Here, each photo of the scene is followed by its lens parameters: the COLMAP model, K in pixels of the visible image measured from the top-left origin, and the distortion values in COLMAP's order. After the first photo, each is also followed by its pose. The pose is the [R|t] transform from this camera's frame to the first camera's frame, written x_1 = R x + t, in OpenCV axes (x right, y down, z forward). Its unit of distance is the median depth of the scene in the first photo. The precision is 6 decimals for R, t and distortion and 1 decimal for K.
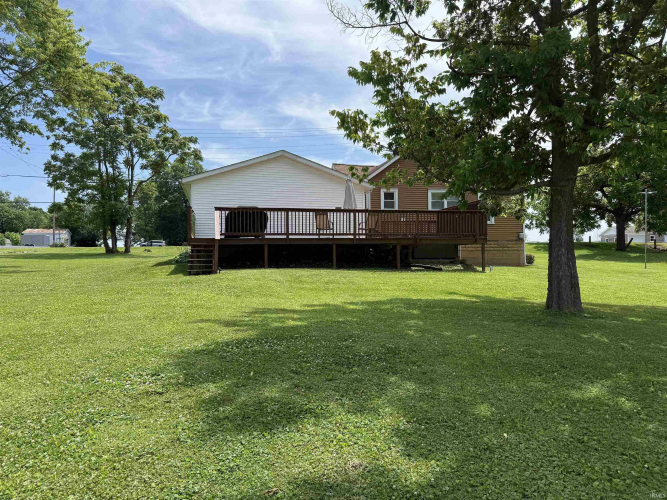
lens RADIAL K [[469.7, 0, 362.4], [0, 469.7, 250.0], [0, 0, 1]] dist [0.052970, 0.000849]
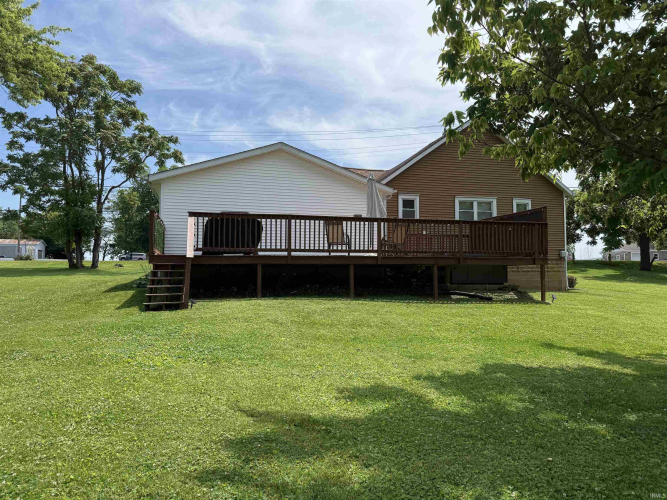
lens RADIAL K [[469.7, 0, 362.4], [0, 469.7, 250.0], [0, 0, 1]] dist [0.052970, 0.000849]
pose [[0.999637, 0.010694, 0.024719, -0.029209], [-0.009947, 0.999496, -0.030156, -0.006087], [-0.025029, 0.029899, 0.999240, 0.122826]]
